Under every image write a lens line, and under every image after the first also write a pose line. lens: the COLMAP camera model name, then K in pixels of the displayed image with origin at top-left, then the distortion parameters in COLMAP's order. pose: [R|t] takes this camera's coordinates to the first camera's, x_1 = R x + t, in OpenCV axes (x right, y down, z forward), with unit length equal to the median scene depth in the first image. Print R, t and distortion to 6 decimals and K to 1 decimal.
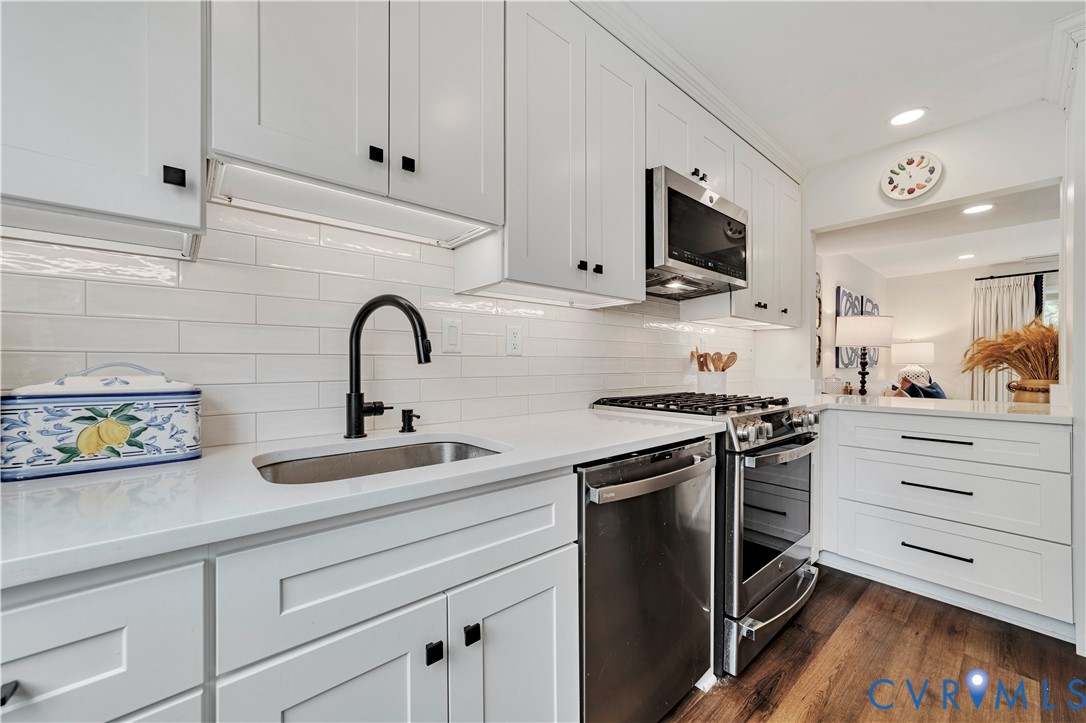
lens RADIAL K [[422.6, 0, 542.3], [0, 422.6, 363.0], [0, 0, 1]] dist [-0.011446, 0.005835]
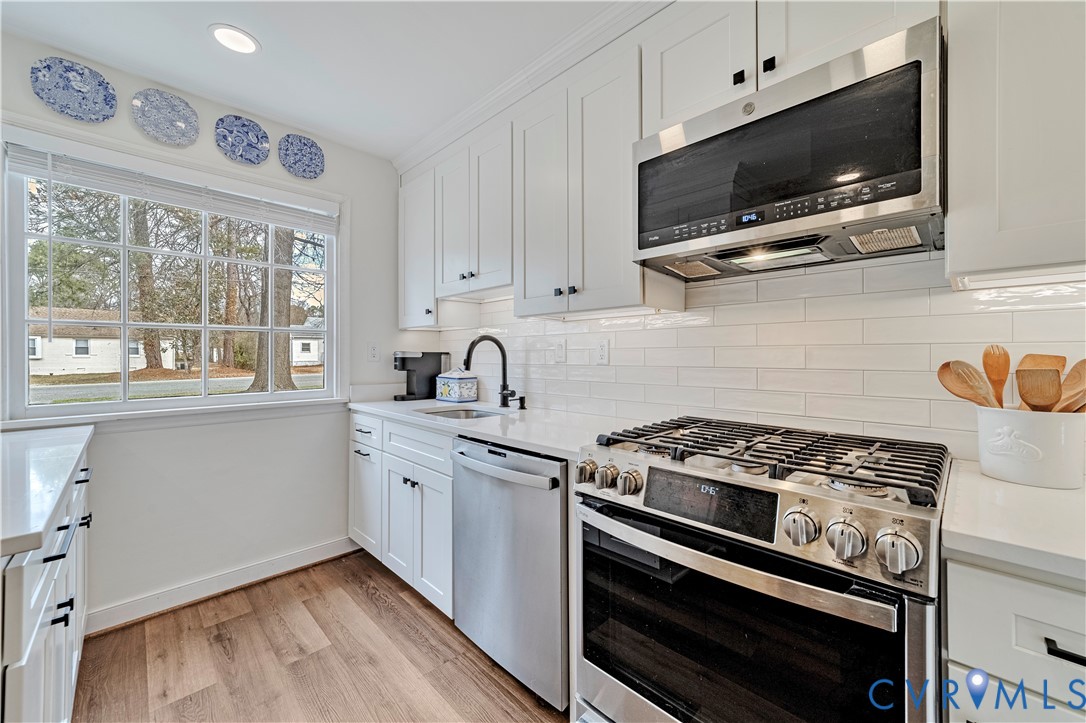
lens RADIAL K [[422.6, 0, 544.3], [0, 422.6, 353.1], [0, 0, 1]] dist [-0.011446, 0.005835]
pose [[0.067308, -0.005425, -0.997718, 1.082653], [0.005474, 0.999972, -0.005068, -0.044738], [0.997717, -0.005121, 0.067335, 0.743605]]
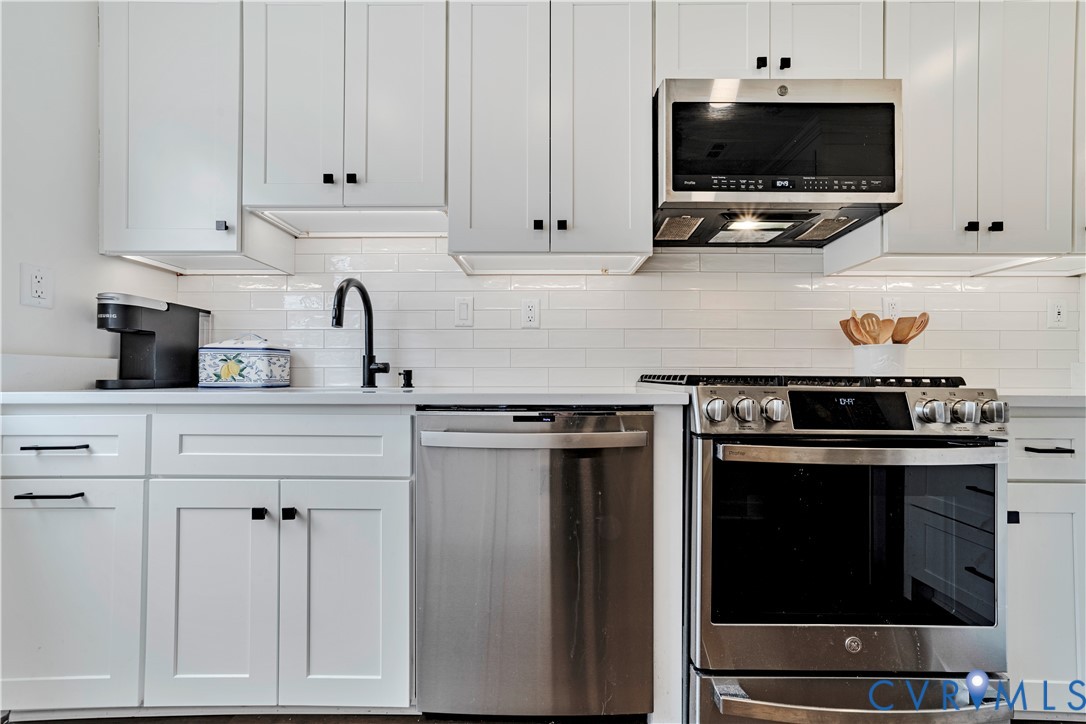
lens RADIAL K [[422.6, 0, 542.3], [0, 422.6, 368.6], [0, 0, 1]] dist [-0.011446, 0.005835]
pose [[0.751514, -0.007282, -0.659677, 0.620555], [-0.001986, 0.999910, -0.013300, 0.092345], [0.659715, 0.011306, 0.751431, 0.242146]]
